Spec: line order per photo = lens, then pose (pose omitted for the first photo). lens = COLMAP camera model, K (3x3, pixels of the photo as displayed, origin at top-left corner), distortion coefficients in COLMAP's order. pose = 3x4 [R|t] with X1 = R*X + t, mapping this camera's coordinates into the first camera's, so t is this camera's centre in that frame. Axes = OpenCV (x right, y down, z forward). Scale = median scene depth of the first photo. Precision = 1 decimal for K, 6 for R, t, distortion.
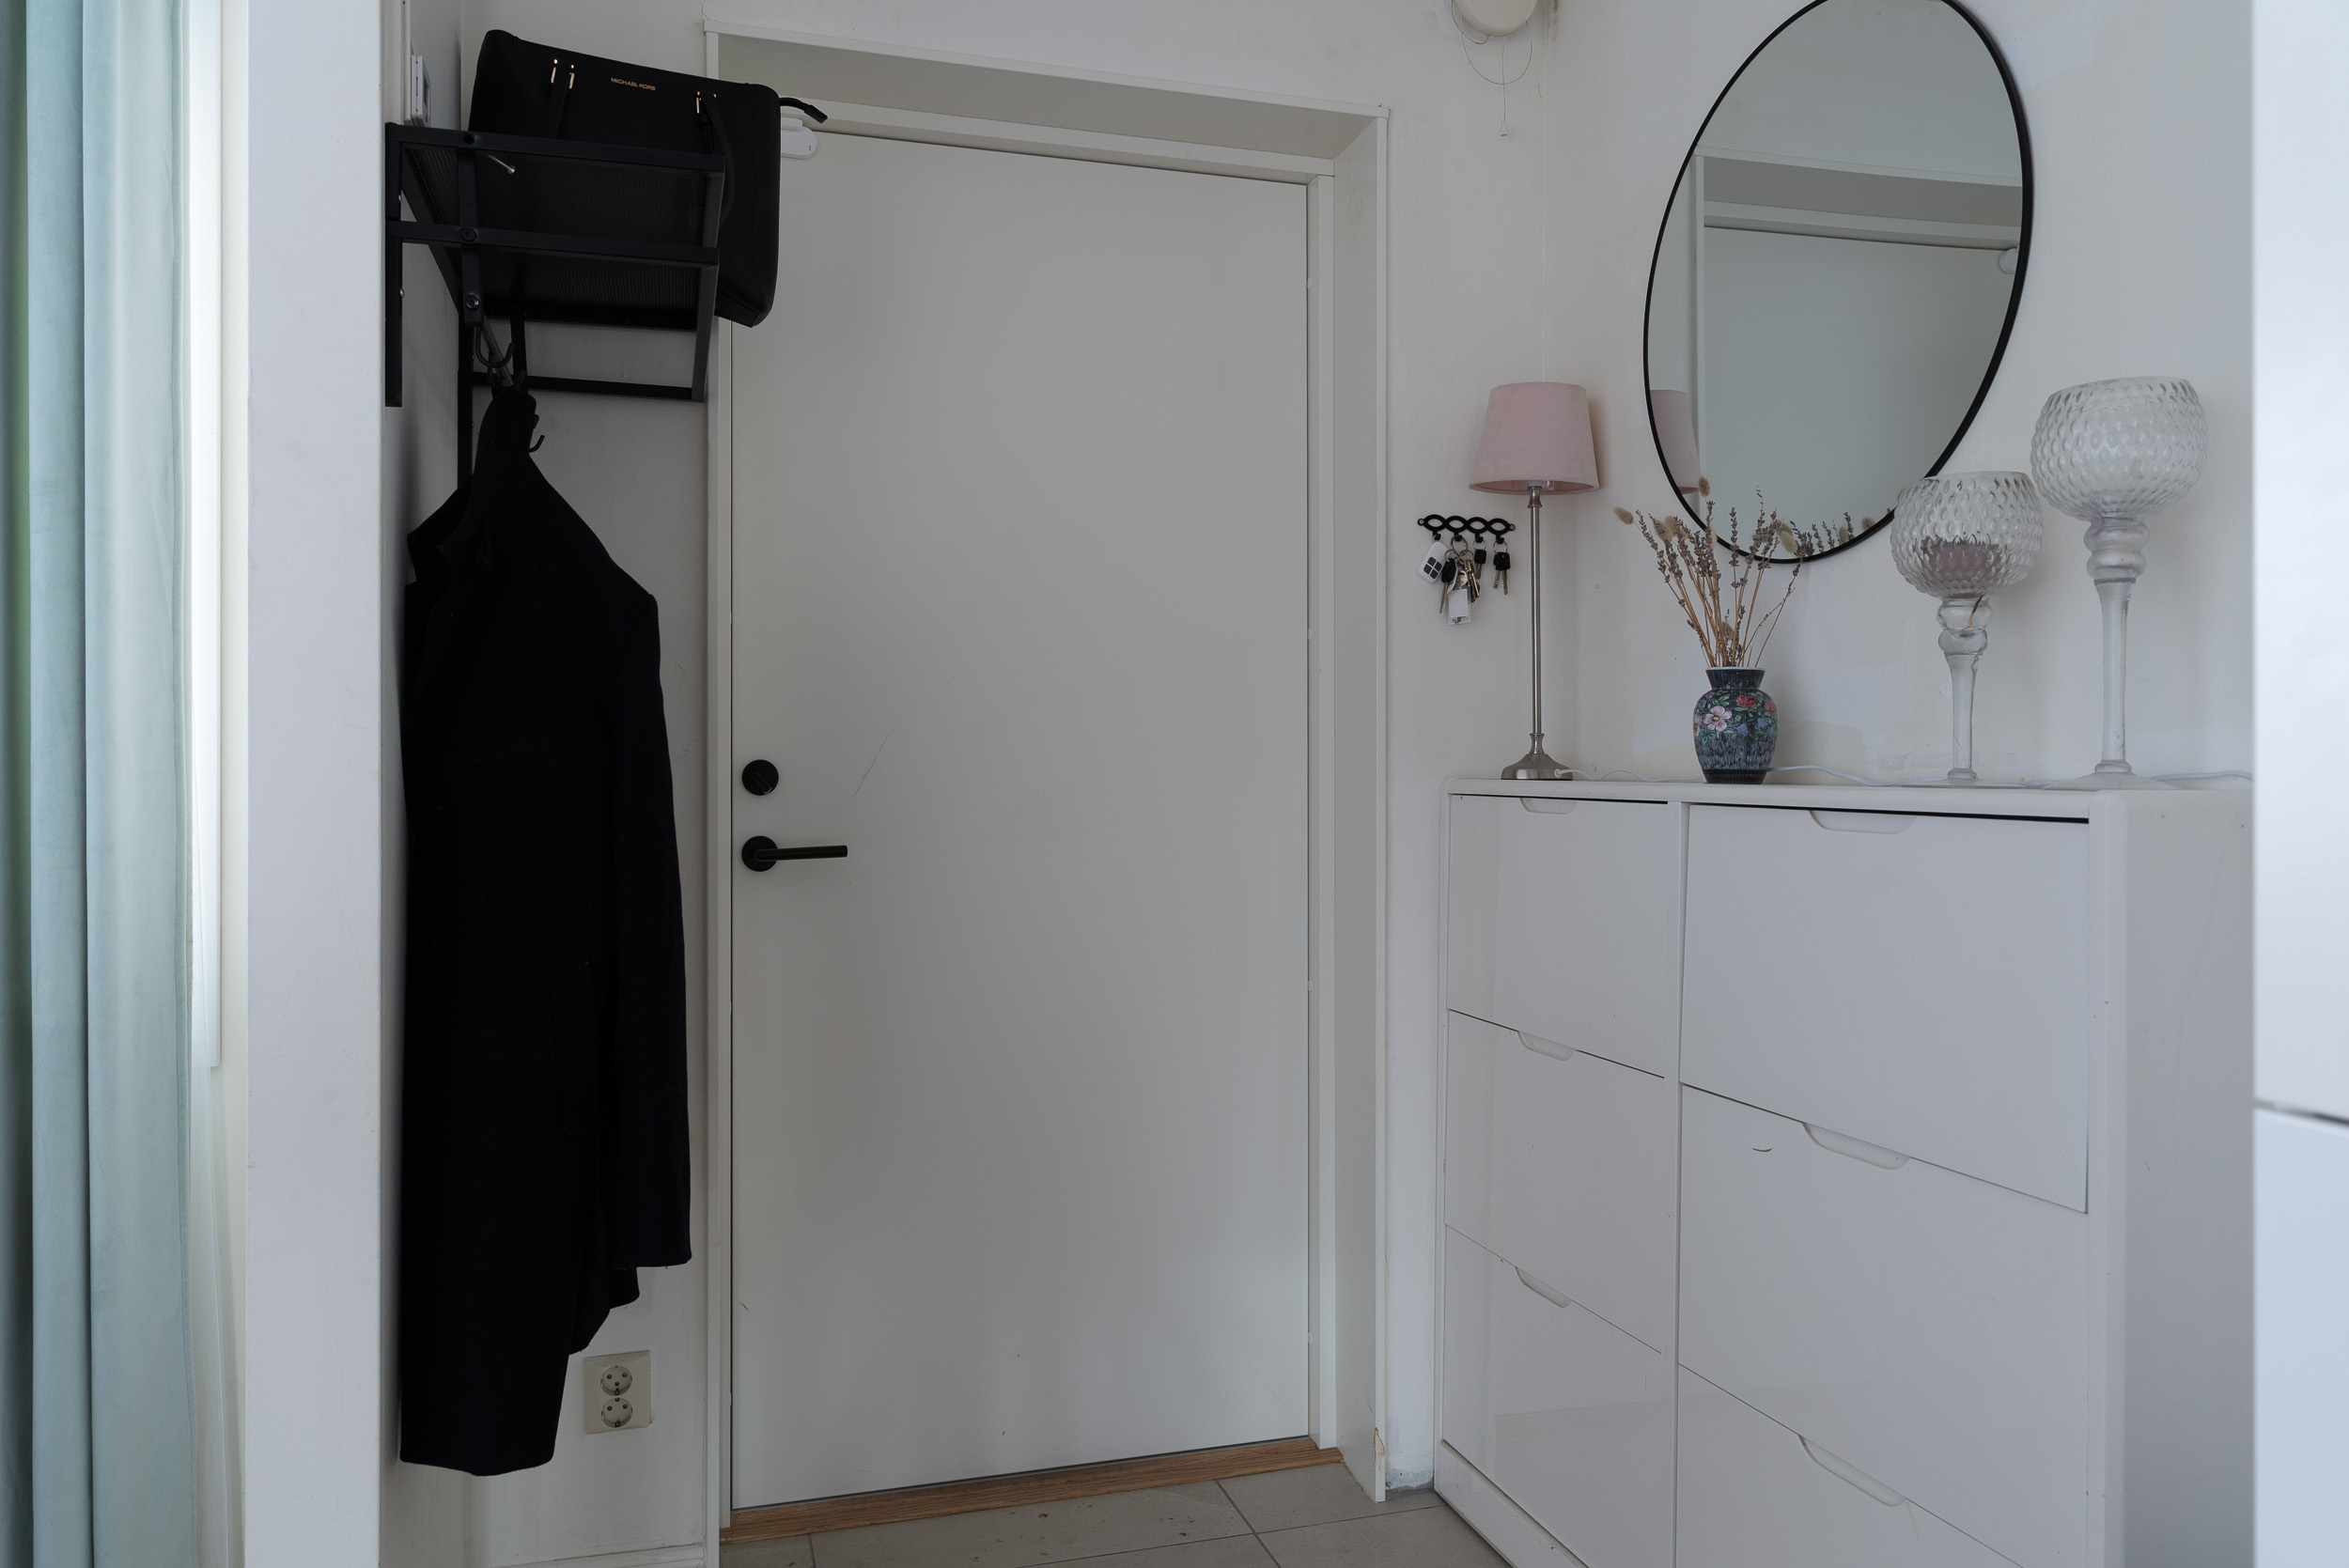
lens RADIAL K [[1593.0, 0, 1178.0], [0, 1593.0, 755.3], [0, 0, 1]] dist [-0.006677, -0.004683]
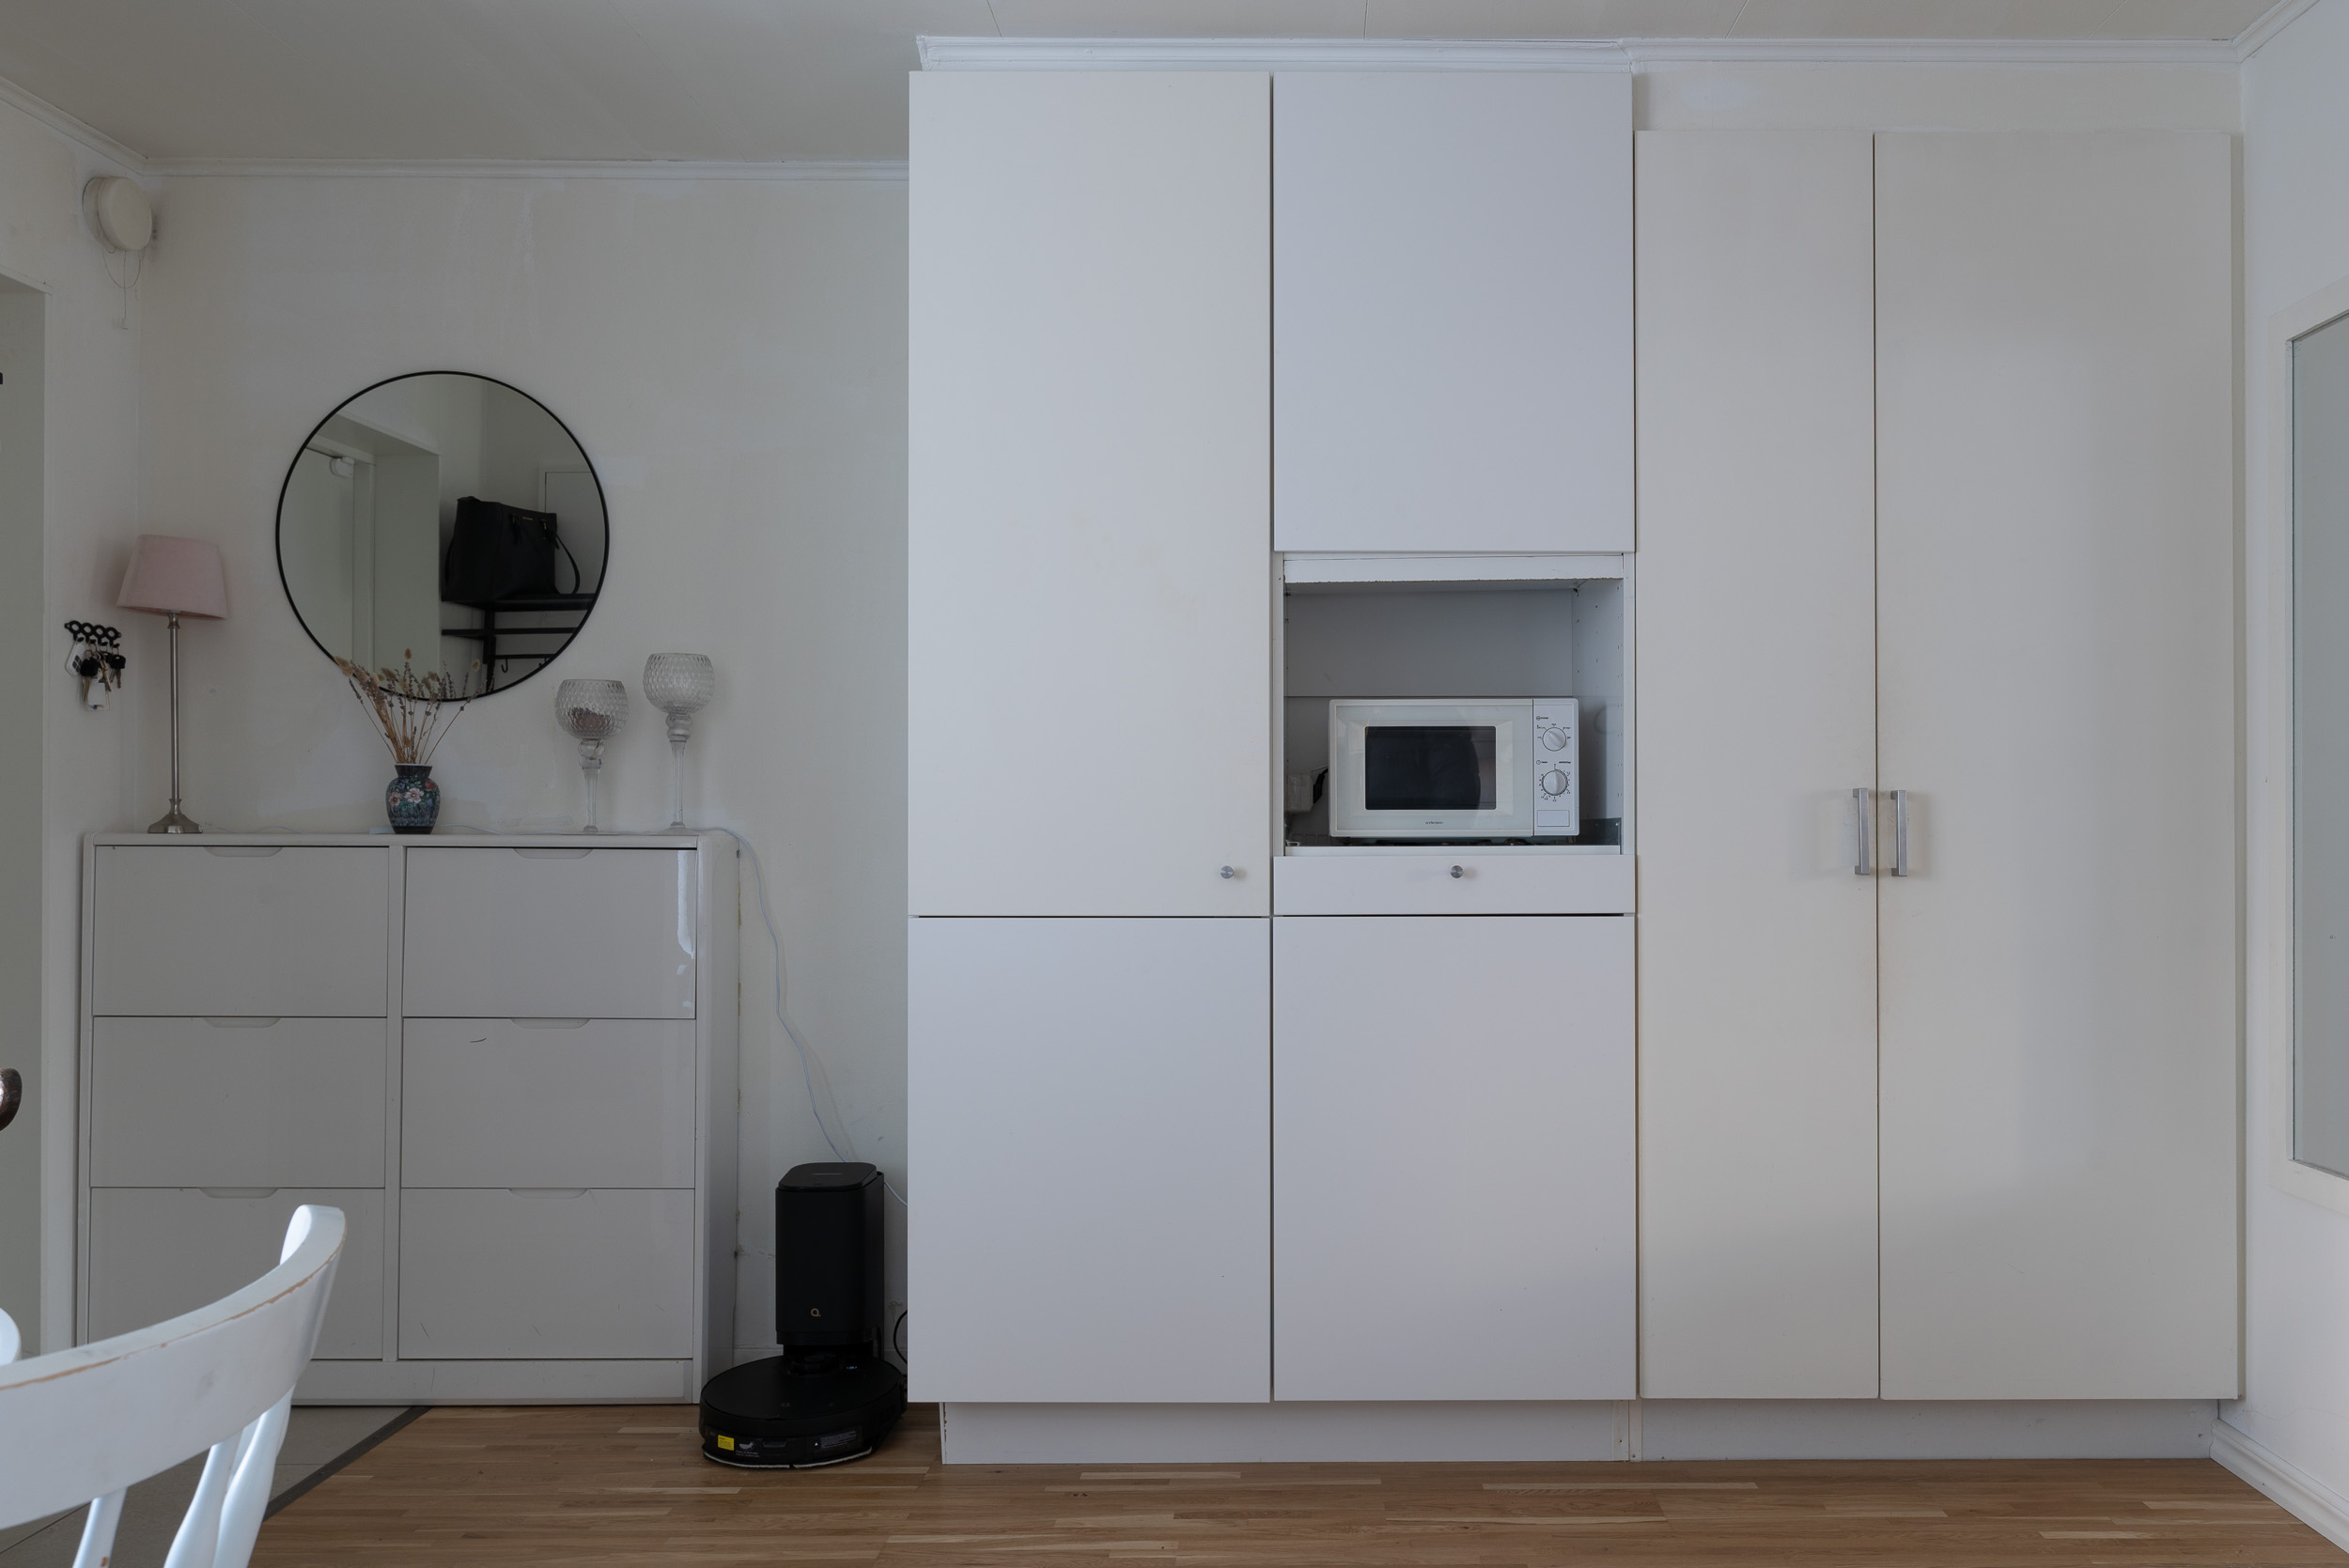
lens RADIAL K [[1593.0, 0, 1178.0], [0, 1593.0, 755.3], [0, 0, 1]] dist [-0.006677, -0.004683]
pose [[0.365336, 0.040475, 0.929995, -0.883471], [-0.008847, 0.999160, -0.040010, -0.005322], [-0.930834, 0.006389, 0.365387, -0.334559]]
